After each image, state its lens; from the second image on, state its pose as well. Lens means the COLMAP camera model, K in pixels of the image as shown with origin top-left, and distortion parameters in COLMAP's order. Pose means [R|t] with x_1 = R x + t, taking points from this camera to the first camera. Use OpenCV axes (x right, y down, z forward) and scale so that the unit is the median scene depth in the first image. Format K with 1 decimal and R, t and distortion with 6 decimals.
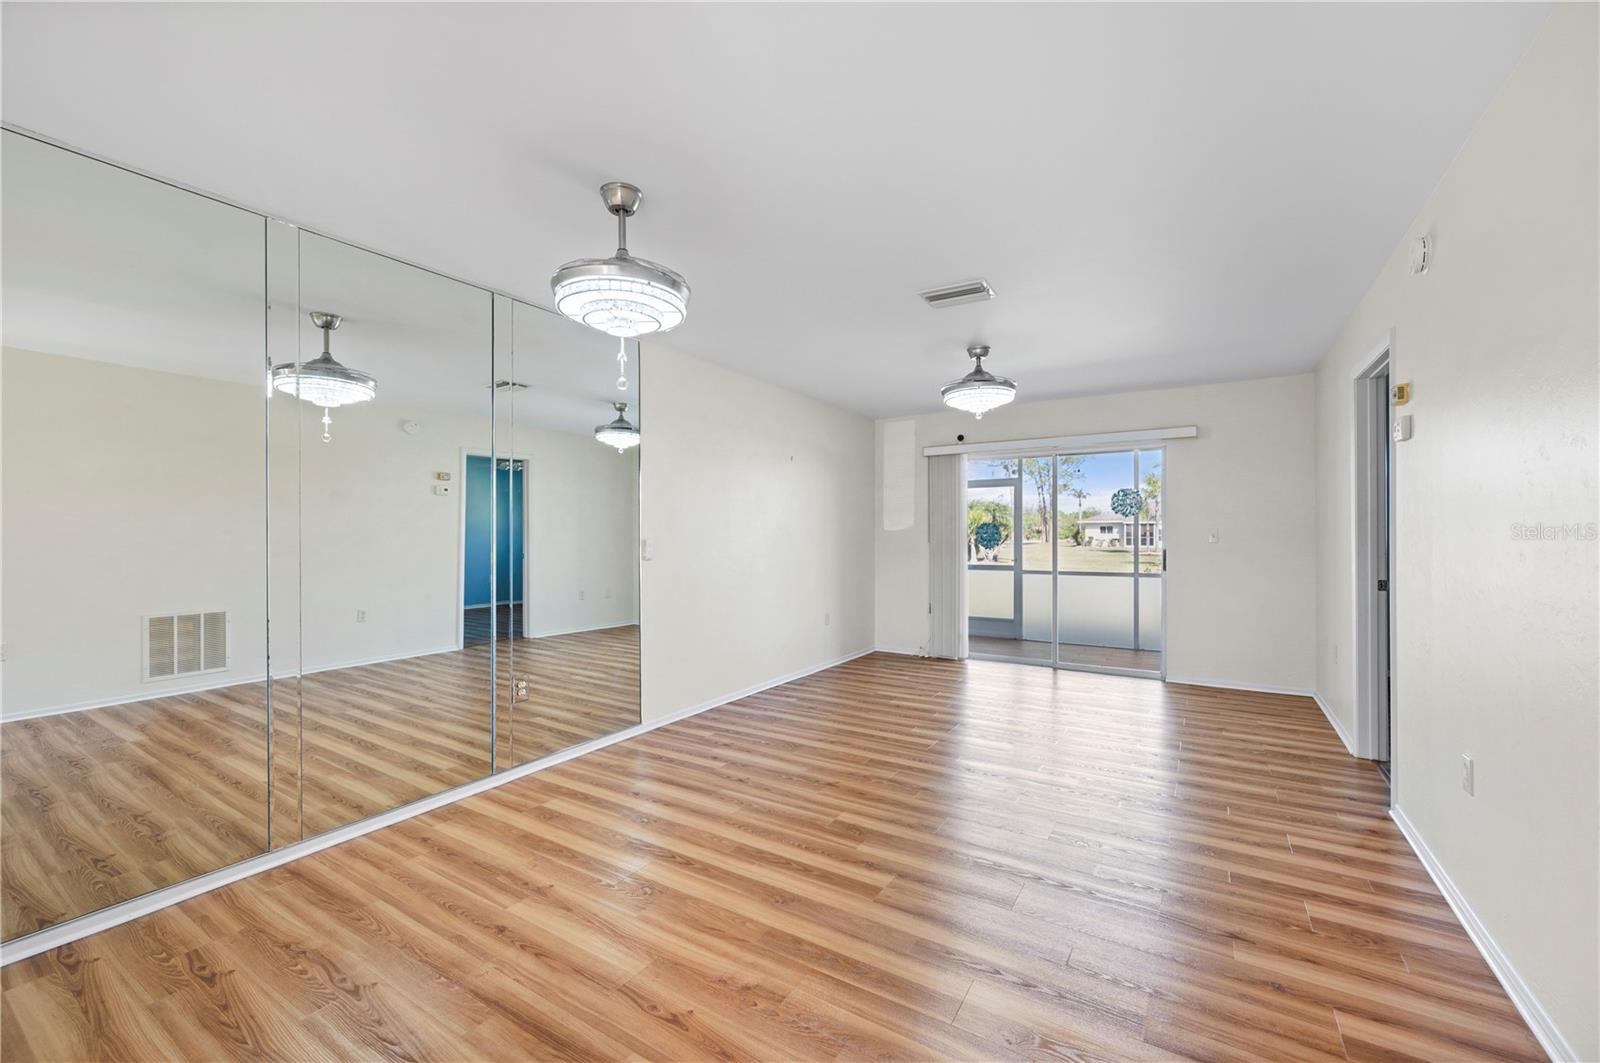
lens RADIAL K [[643.1, 0, 806.3], [0, 643.1, 528.3], [0, 0, 1]] dist [0.000643, -0.000187]
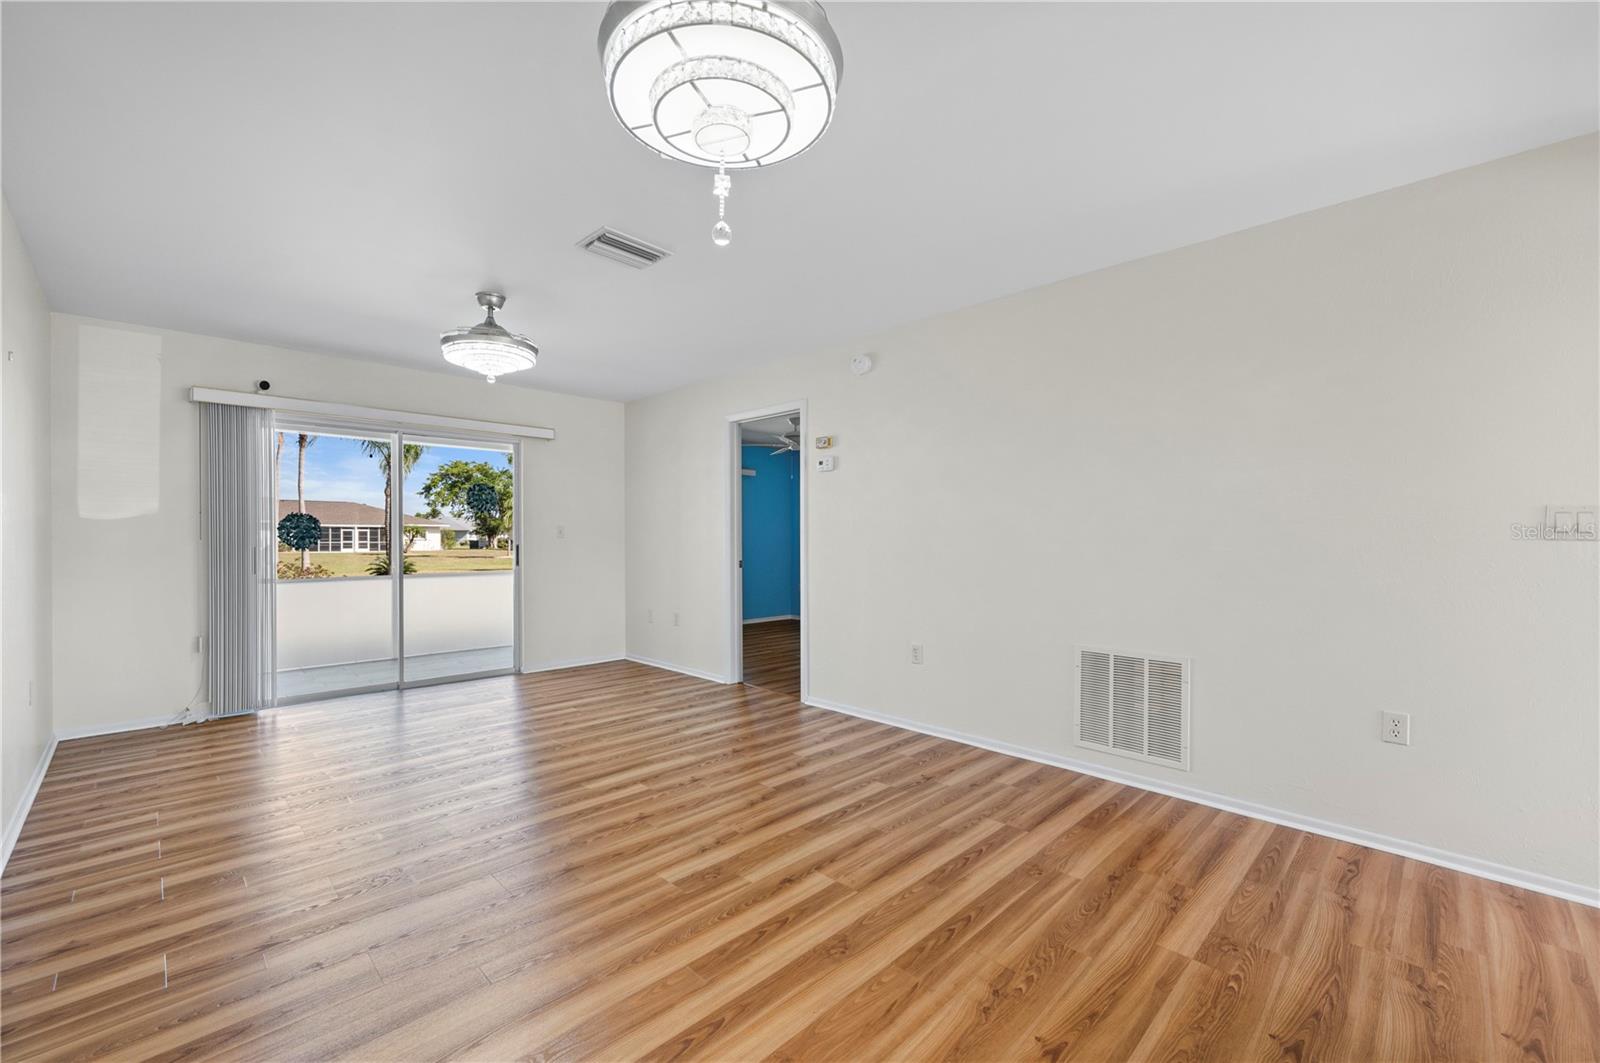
lens RADIAL K [[643.1, 0, 808.3], [0, 643.1, 537.5], [0, 0, 1]] dist [0.000643, -0.000187]
pose [[0.234448, 0.001866, 0.972127, -0.694938], [-0.010832, 0.999941, 0.000693, 0.032430], [-0.972068, -0.010692, 0.234454, 0.680865]]
